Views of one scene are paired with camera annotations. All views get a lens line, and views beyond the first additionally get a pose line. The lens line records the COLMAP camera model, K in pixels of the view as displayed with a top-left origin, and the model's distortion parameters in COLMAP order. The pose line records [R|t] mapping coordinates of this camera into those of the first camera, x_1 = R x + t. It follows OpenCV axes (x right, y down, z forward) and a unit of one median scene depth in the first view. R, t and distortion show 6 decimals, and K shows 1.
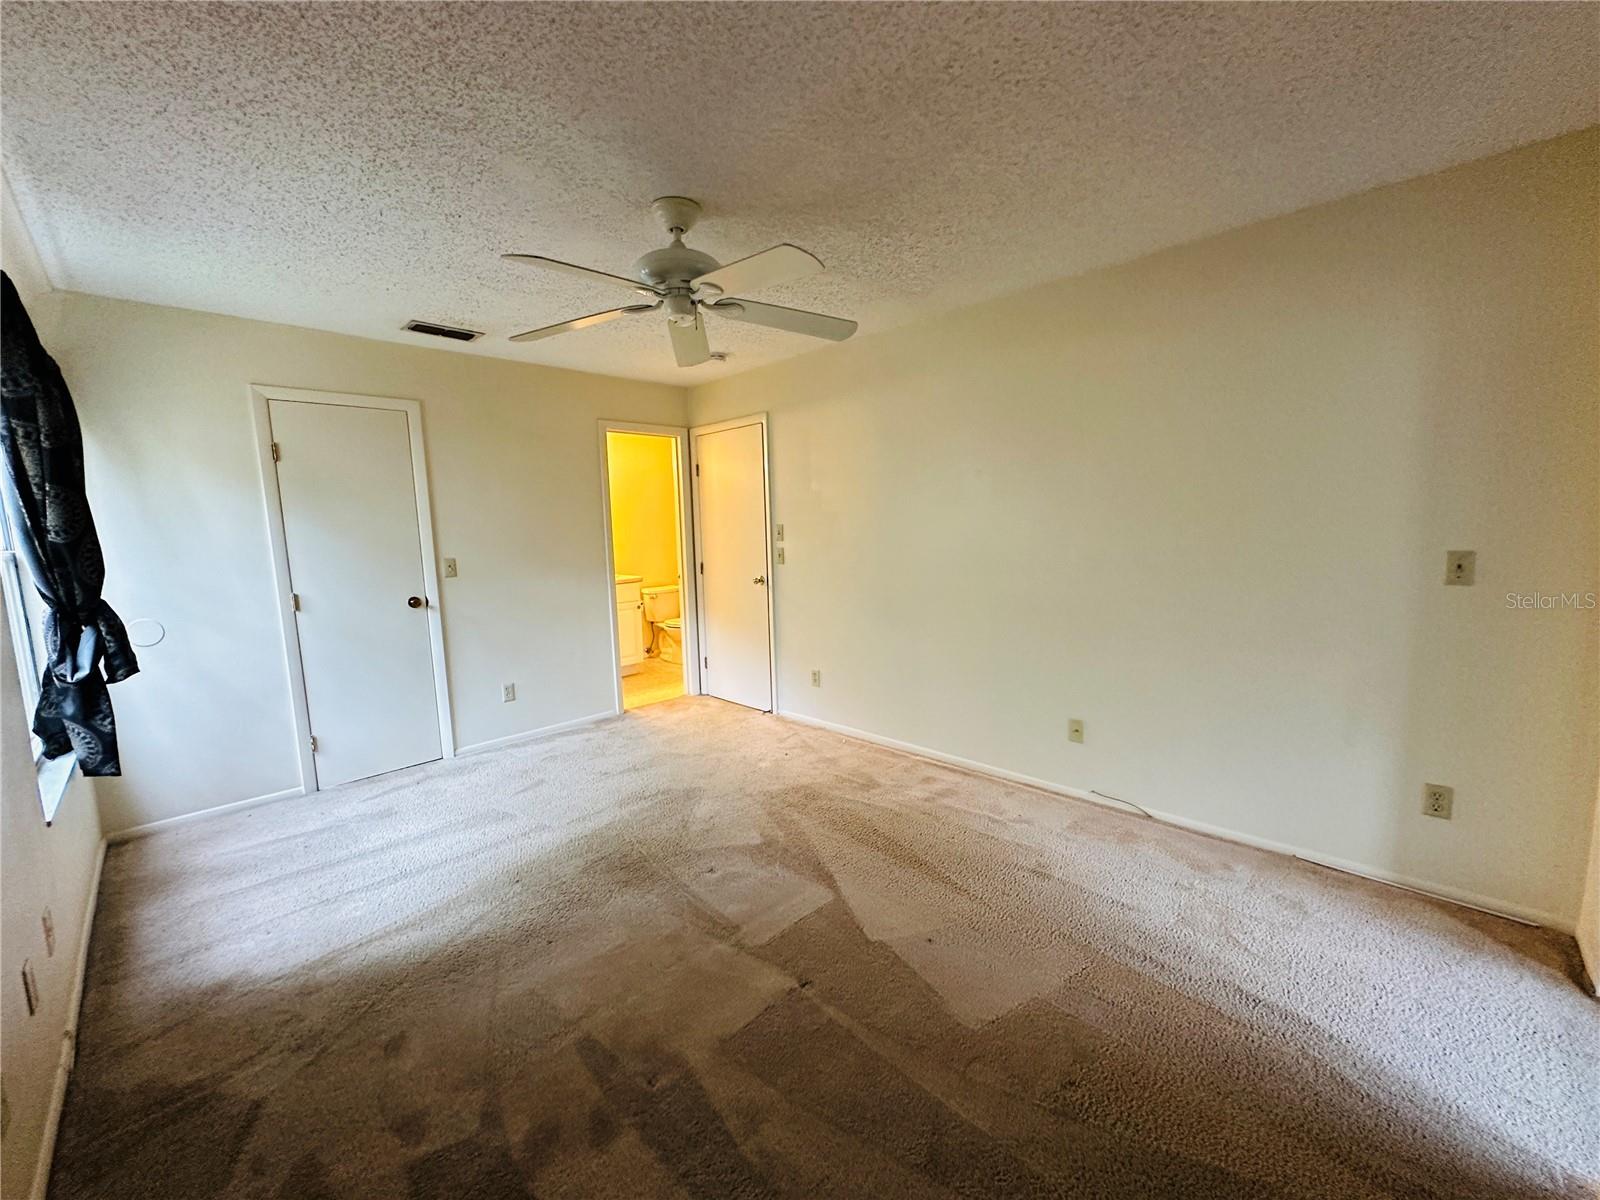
lens RADIAL K [[637.9, 0, 800.0], [0, 637.9, 600.0], [0, 0, 1]] dist [-0.003852, 0.000820]
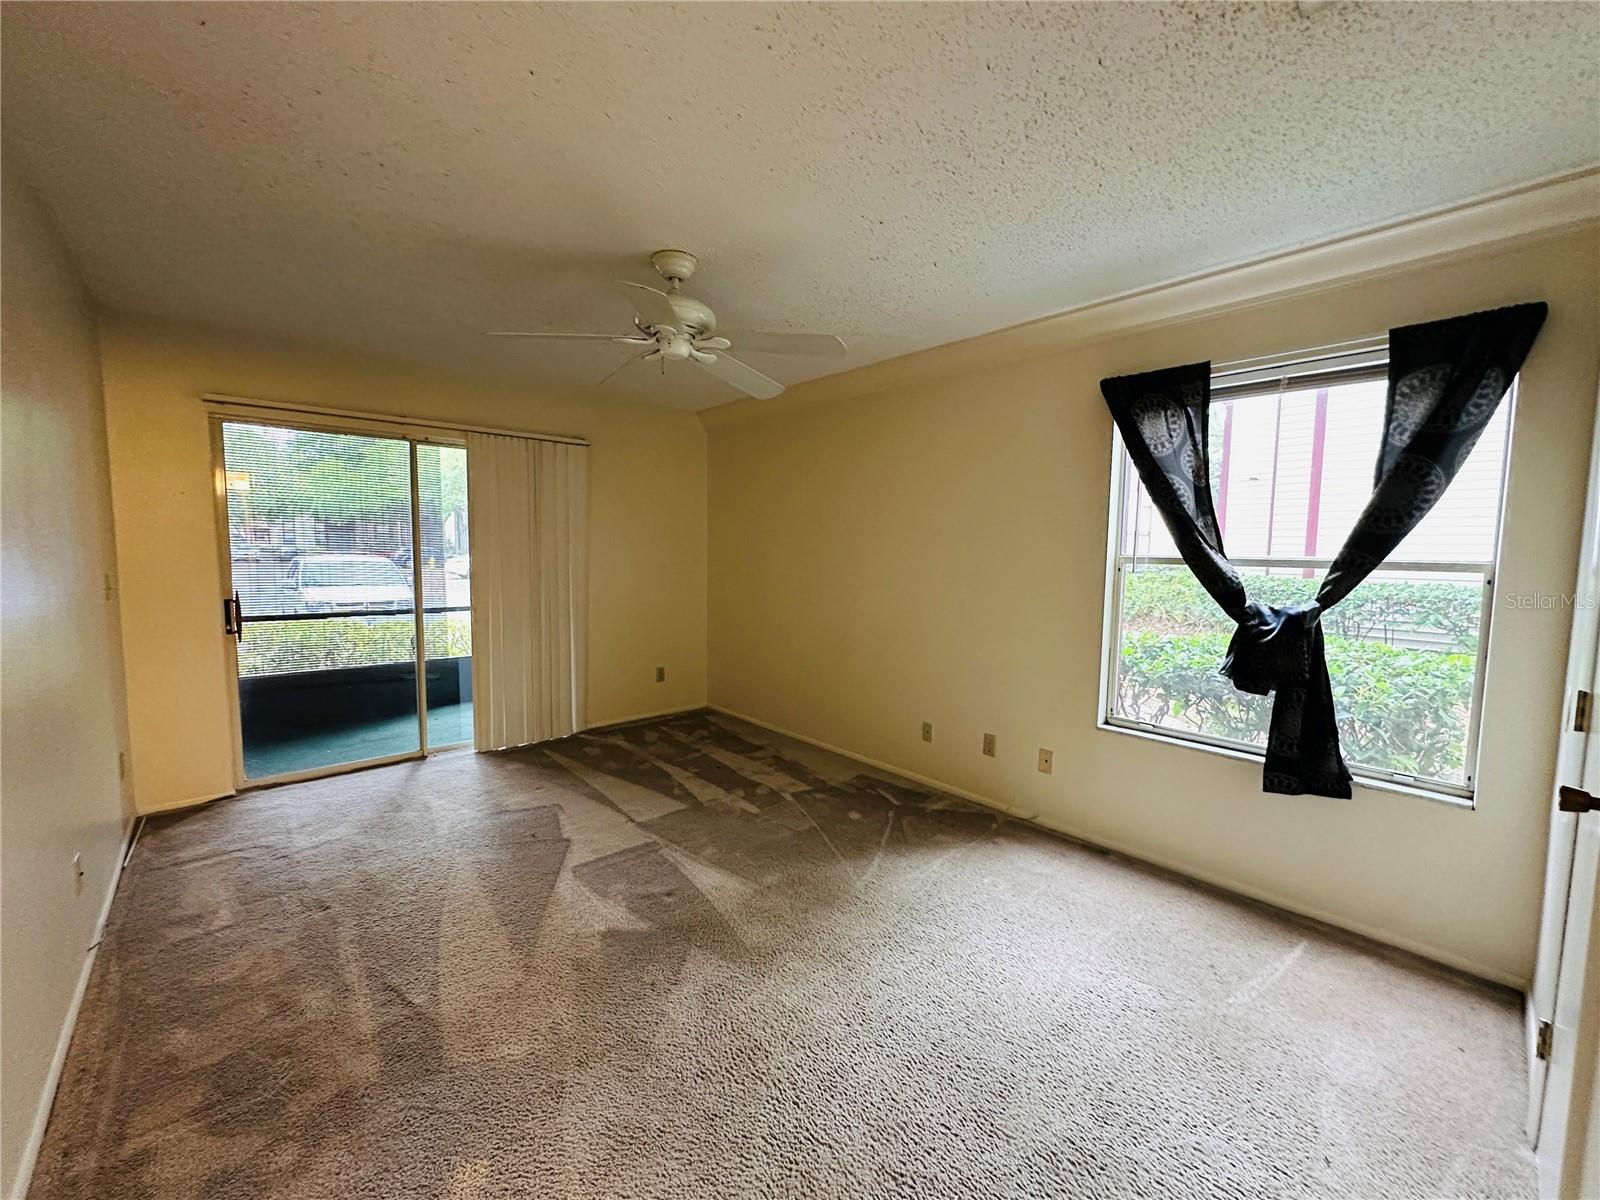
lens RADIAL K [[637.9, 0, 800.0], [0, 637.9, 600.0], [0, 0, 1]] dist [-0.003852, 0.000820]
pose [[-0.998372, 0.012651, 0.055616, -0.297029], [0.023825, 0.978446, 0.205123, -0.161494], [-0.051822, 0.206114, -0.977155, 1.375430]]
